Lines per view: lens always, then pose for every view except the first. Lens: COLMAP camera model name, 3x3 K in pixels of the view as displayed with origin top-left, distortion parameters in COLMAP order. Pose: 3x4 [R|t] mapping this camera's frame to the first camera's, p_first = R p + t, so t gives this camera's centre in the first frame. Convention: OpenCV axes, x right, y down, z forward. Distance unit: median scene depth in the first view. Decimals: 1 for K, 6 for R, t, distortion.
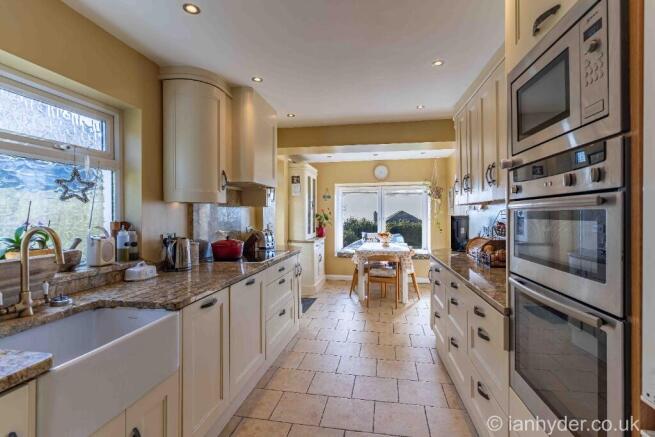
lens RADIAL K [[319.5, 0, 327.5], [0, 319.5, 214.5], [0, 0, 1]] dist [-0.003375, -0.001661]
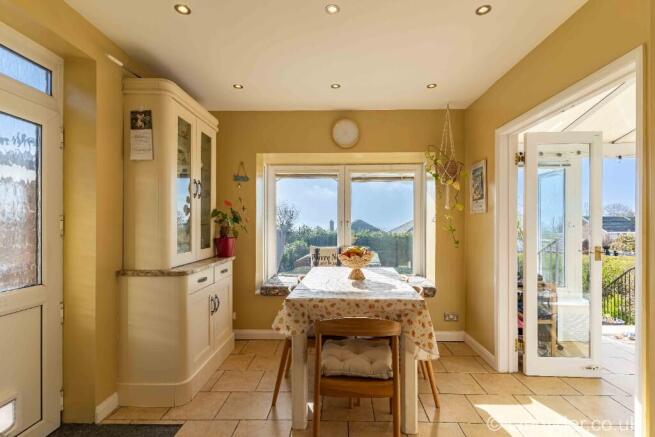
lens RADIAL K [[319.5, 0, 327.0], [0, 319.5, 221.6], [0, 0, 1]] dist [-0.003375, -0.001661]
pose [[0.990876, 0.005087, 0.134684, 0.069927], [-0.003859, 0.999949, -0.009378, 0.020150], [-0.134724, 0.008772, 0.990844, 0.495719]]
